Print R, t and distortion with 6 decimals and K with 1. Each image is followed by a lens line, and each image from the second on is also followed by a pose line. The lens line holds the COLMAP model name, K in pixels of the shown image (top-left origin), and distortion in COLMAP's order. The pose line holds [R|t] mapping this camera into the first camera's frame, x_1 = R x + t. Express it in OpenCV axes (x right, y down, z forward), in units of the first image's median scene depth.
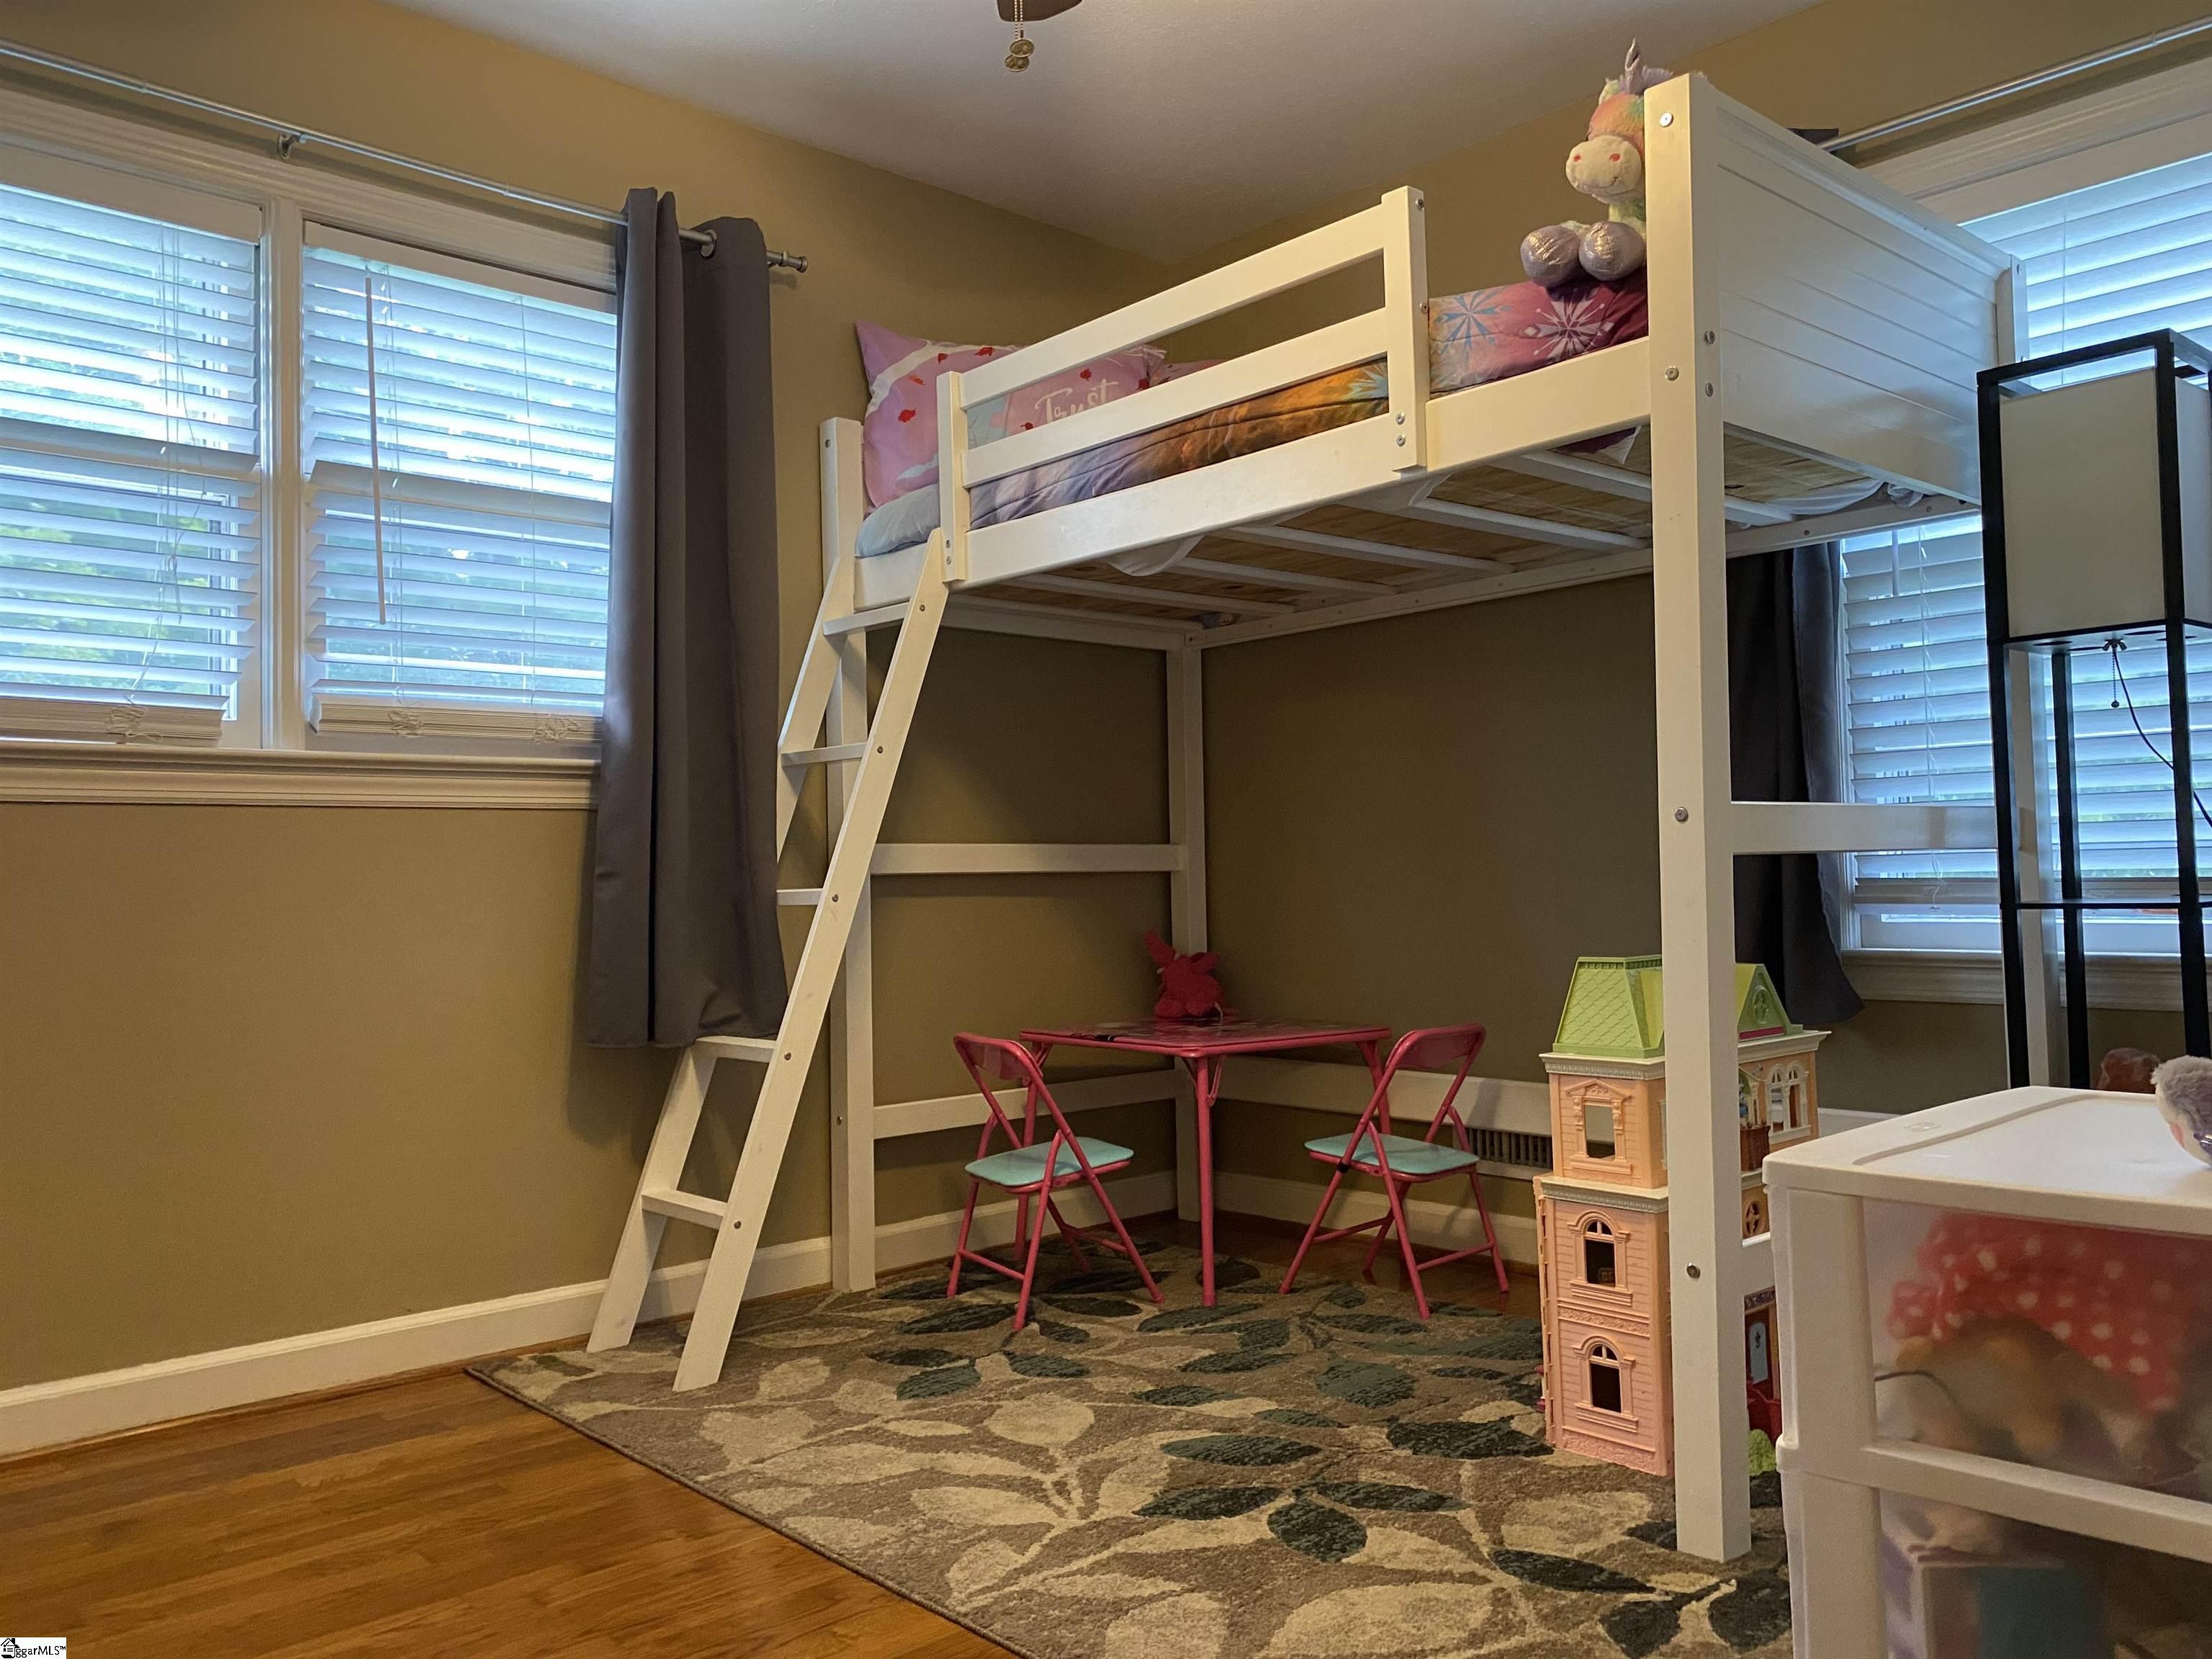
lens RADIAL K [[1682.9, 0, 1130.5], [0, 1682.9, 813.8], [0, 0, 1]] dist [-0.007578, 0.010178]
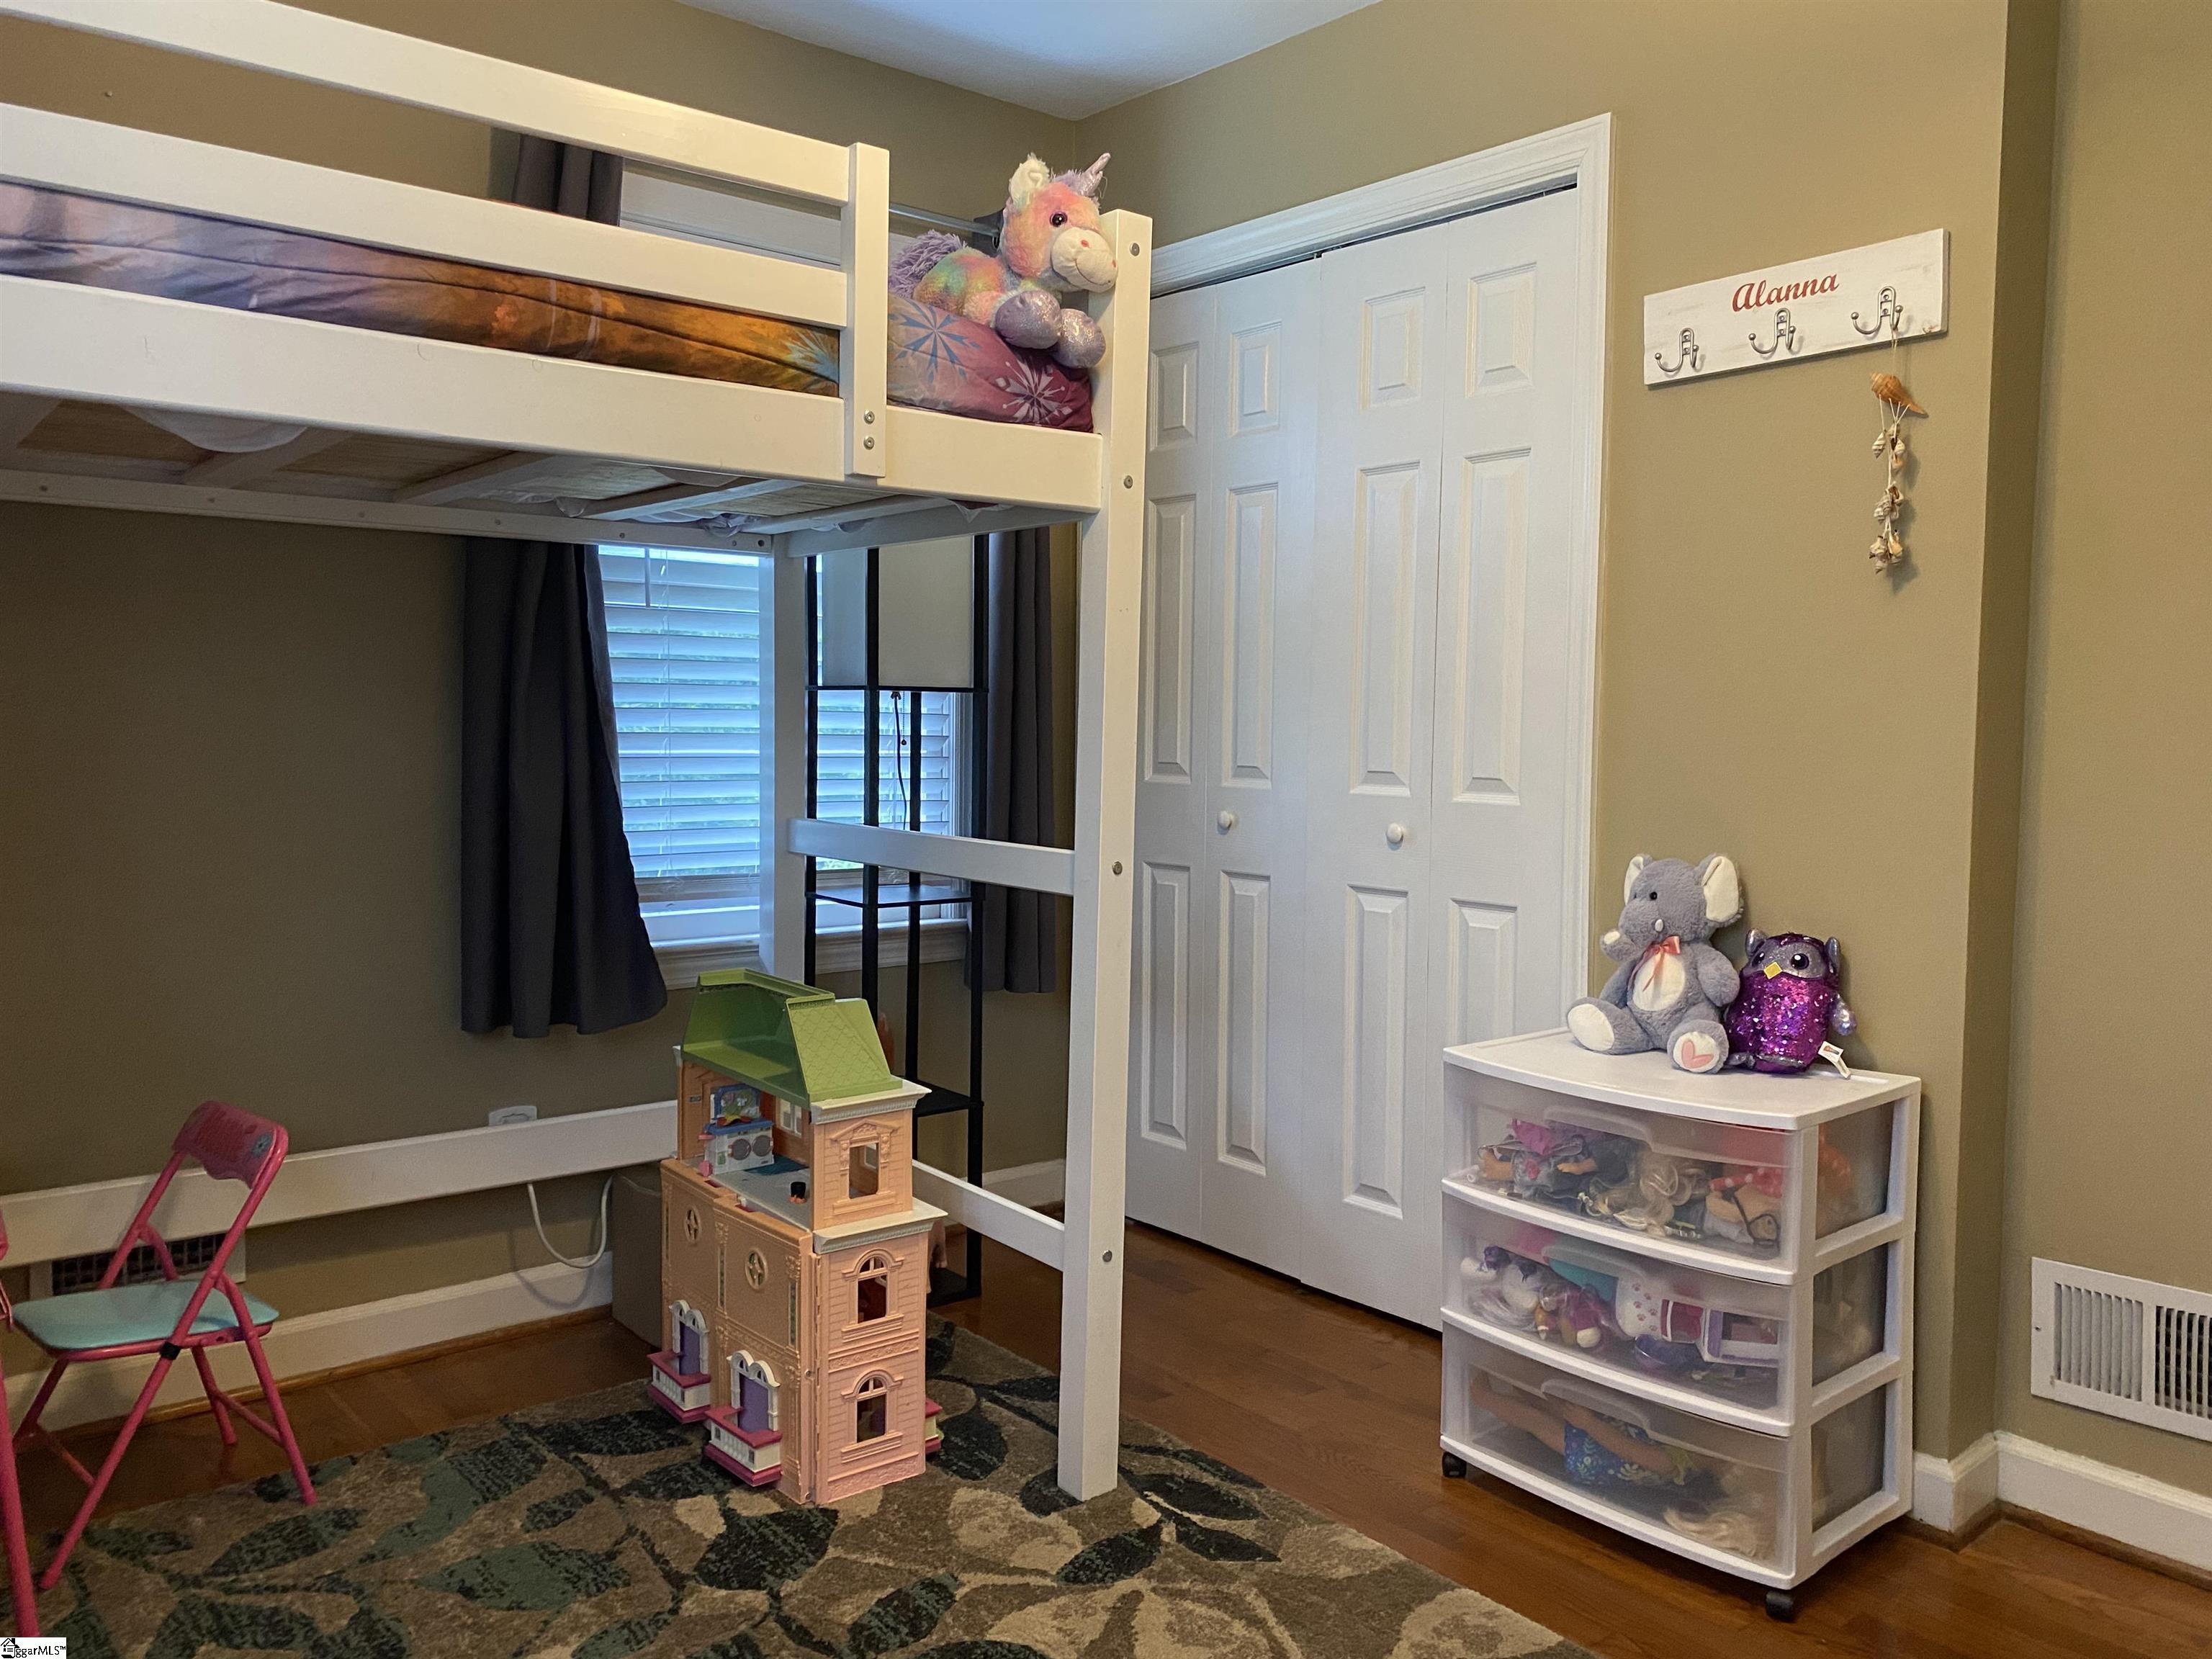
lens RADIAL K [[1687.1, 0, 1107.1], [0, 1687.1, 793.6], [0, 0, 1]] dist [0.011121, -0.013471]
pose [[0.046587, -0.026308, 0.998568, -0.716962], [-0.062853, 0.997595, 0.029214, -0.074071], [-0.996935, -0.064124, 0.044822, 0.830558]]
